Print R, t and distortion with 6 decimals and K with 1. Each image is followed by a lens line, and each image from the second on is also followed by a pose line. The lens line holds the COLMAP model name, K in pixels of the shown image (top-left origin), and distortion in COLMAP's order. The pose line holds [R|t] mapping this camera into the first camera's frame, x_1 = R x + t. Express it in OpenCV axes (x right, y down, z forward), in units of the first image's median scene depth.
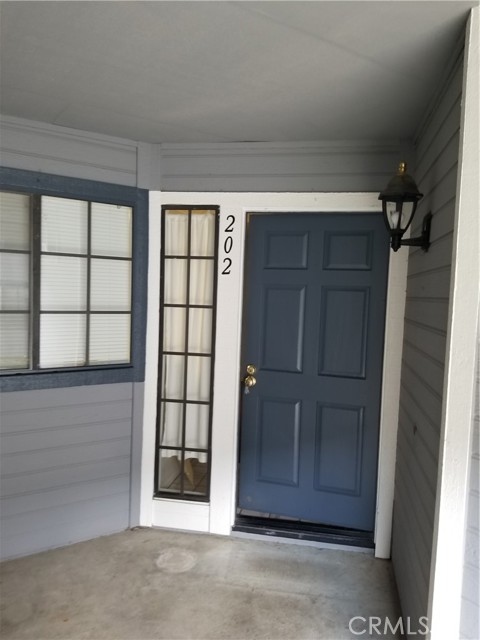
lens RADIAL K [[484.6, 0, 249.1], [0, 484.6, 328.4], [0, 0, 1]] dist [0.073246, -0.127237]
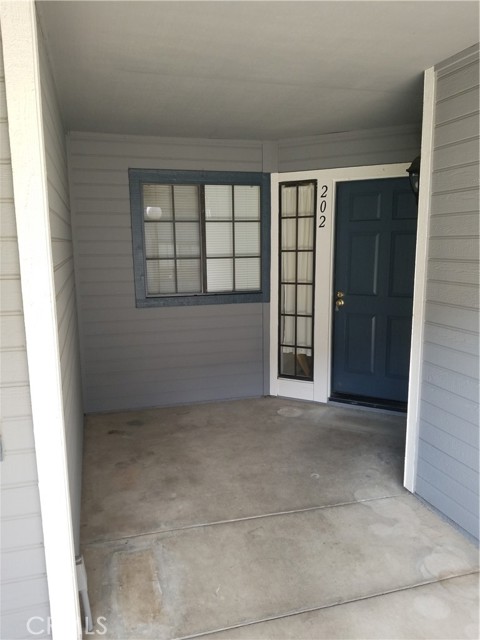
lens RADIAL K [[484.6, 0, 249.1], [0, 484.6, 328.4], [0, 0, 1]] dist [0.073246, -0.127237]
pose [[0.950697, 0.008624, -0.310000, 0.197310], [0.022503, 0.995060, 0.096693, 0.043664], [0.309303, -0.098901, 0.945807, -0.473058]]
